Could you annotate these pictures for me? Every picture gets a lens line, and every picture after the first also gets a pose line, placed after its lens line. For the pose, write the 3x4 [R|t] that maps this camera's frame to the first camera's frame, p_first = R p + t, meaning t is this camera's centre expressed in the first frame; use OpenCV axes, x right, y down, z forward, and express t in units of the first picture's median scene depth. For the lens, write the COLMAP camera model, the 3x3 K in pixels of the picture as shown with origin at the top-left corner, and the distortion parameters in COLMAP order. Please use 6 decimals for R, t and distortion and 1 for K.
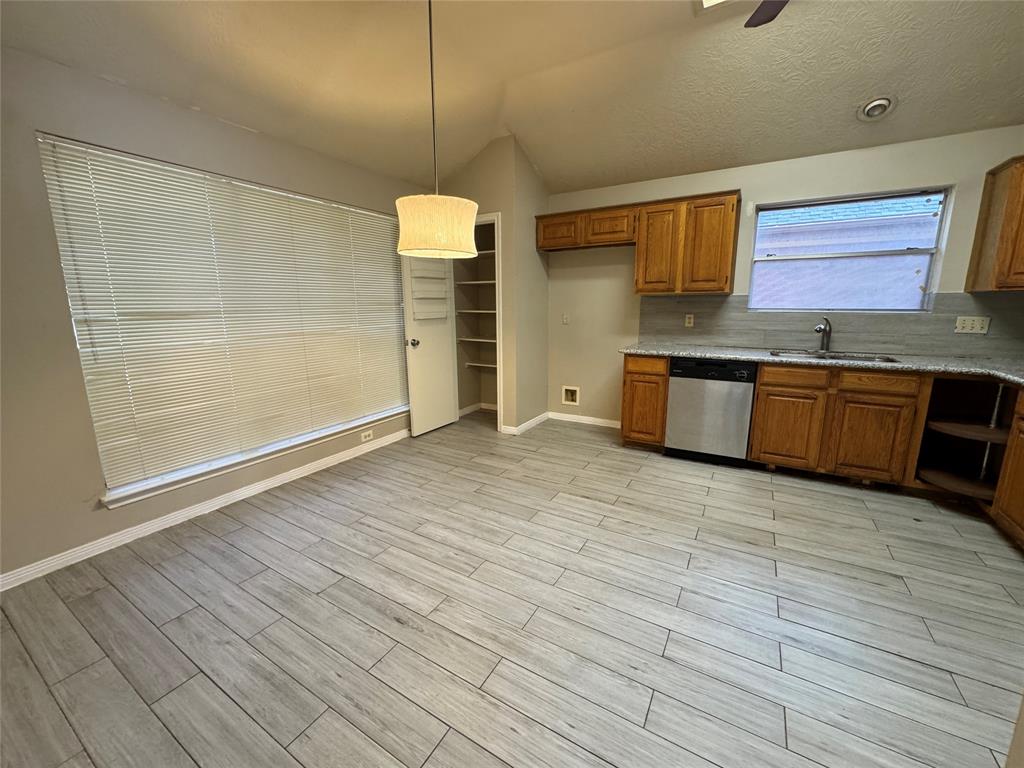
lens RADIAL K [[409.0, 0, 511.2], [0, 409.0, 386.1], [0, 0, 1]] dist [-0.003802, -0.000393]
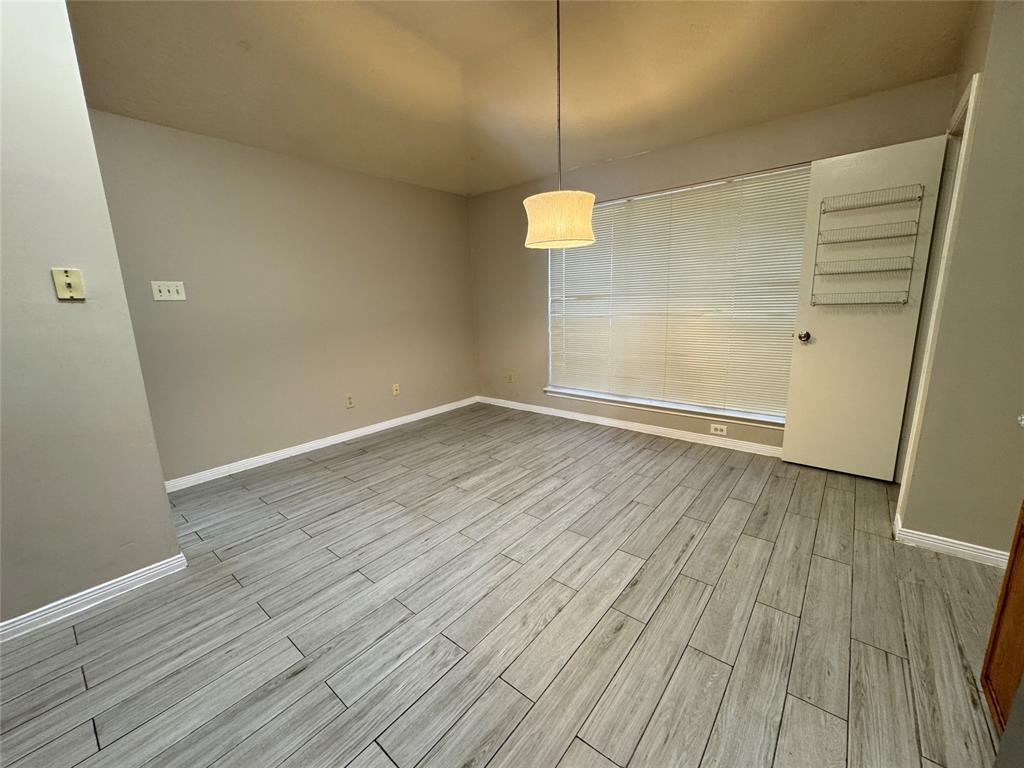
lens RADIAL K [[409.0, 0, 514.7], [0, 409.0, 389.6], [0, 0, 1]] dist [-0.003802, -0.000393]
pose [[-0.152968, 0.219471, -0.963552, 0.781102], [-0.165239, 0.955620, 0.243897, -0.150434], [0.974319, 0.196525, -0.109914, 0.839642]]
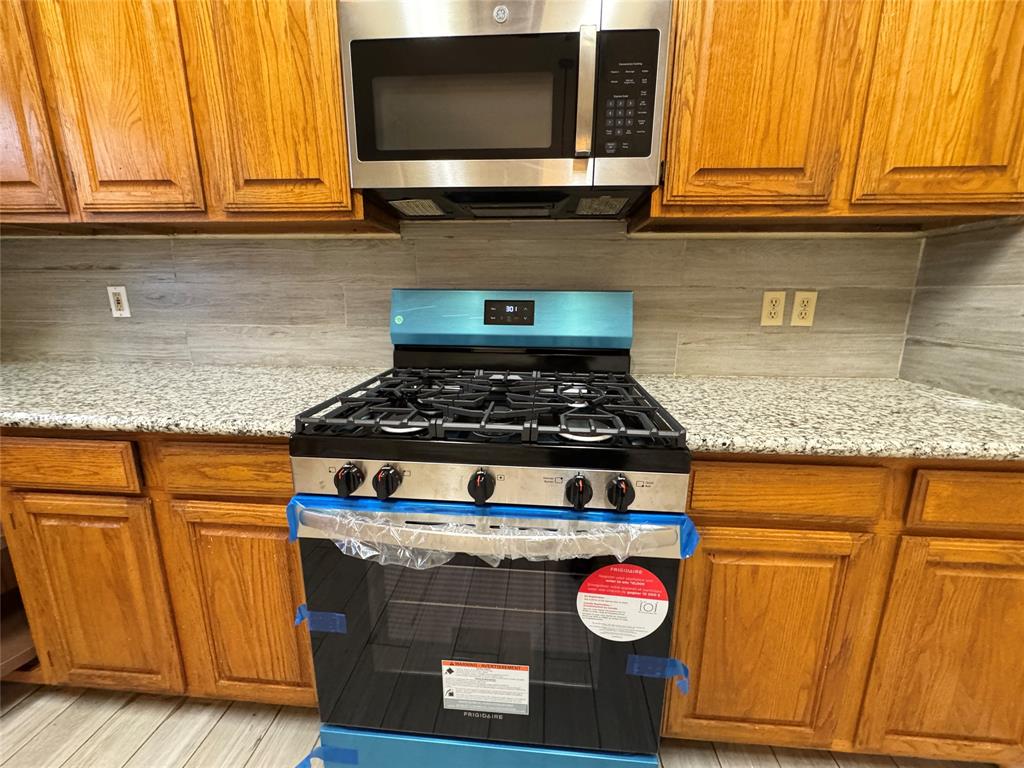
lens RADIAL K [[409.0, 0, 511.4], [0, 409.0, 383.9], [0, 0, 1]] dist [-0.003802, -0.000393]
pose [[-0.438345, -0.190067, 0.878481, 0.493407], [0.168639, 0.942636, 0.288095, -0.059658], [-0.882845, 0.274431, -0.381147, 0.511250]]
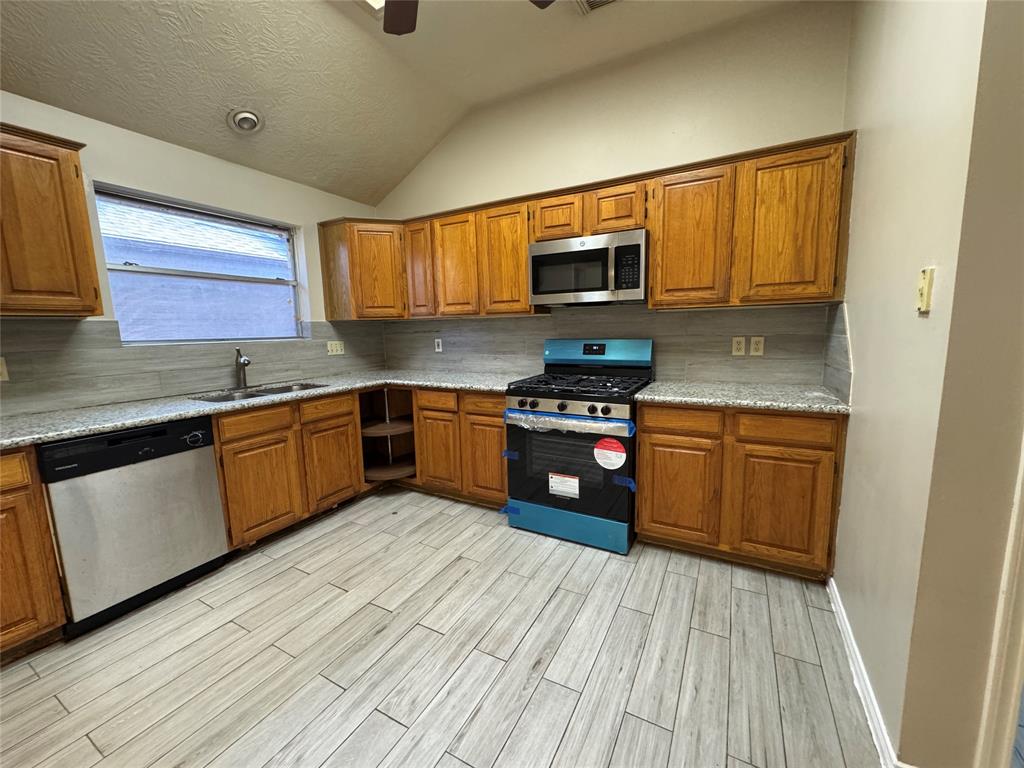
lens RADIAL K [[409.0, 0, 516.4], [0, 409.0, 382.7], [0, 0, 1]] dist [-0.003802, -0.000393]
pose [[-0.037117, -0.129846, 0.990839, -0.112156], [0.215434, 0.967168, 0.134814, -0.102704], [-0.975813, 0.218464, -0.007925, 0.531437]]
